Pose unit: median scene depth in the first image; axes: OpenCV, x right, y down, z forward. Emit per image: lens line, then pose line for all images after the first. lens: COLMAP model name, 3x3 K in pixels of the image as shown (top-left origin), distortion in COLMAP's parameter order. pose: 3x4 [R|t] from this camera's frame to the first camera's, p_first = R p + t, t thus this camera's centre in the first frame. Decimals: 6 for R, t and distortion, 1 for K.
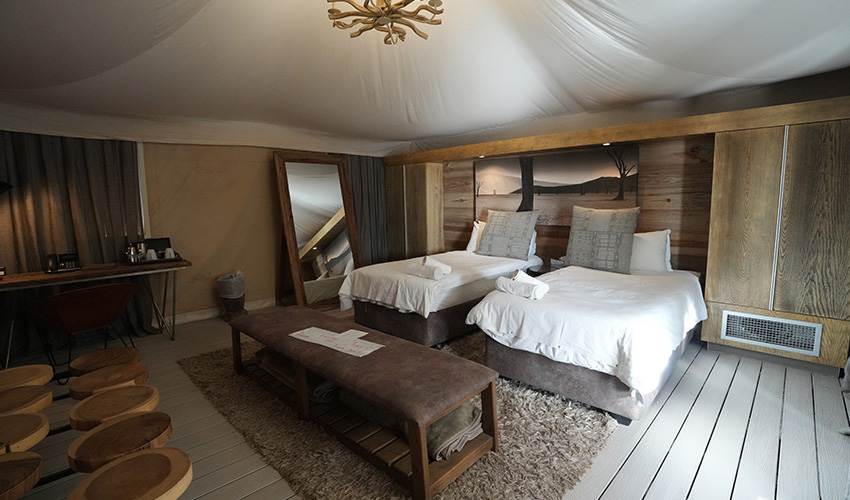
lens RADIAL K [[388.8, 0, 429.0], [0, 388.8, 249.5], [0, 0, 1]] dist [-0.035764, 0.001226]
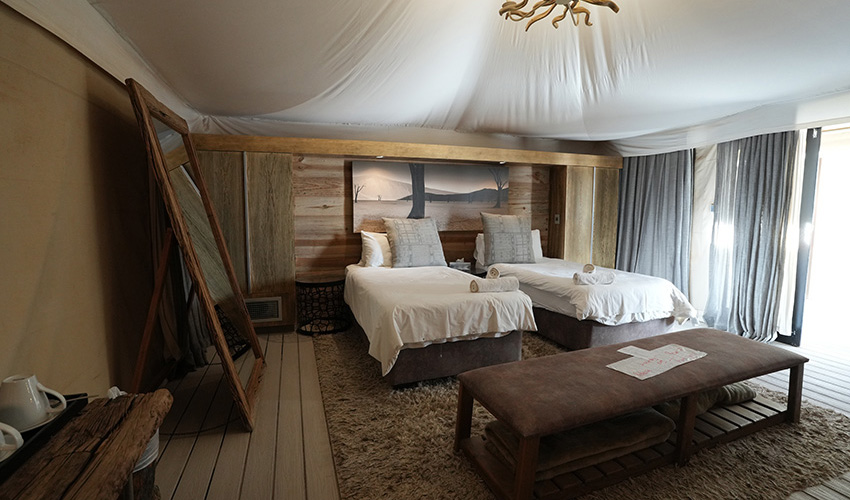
lens RADIAL K [[388.8, 0, 429.5], [0, 388.8, 247.8], [0, 0, 1]] dist [-0.035764, 0.001226]
pose [[0.444541, -0.076654, 0.892473, -0.699900], [0.106429, 0.993794, 0.032344, -0.058795], [-0.889414, 0.080607, 0.449940, 0.595263]]
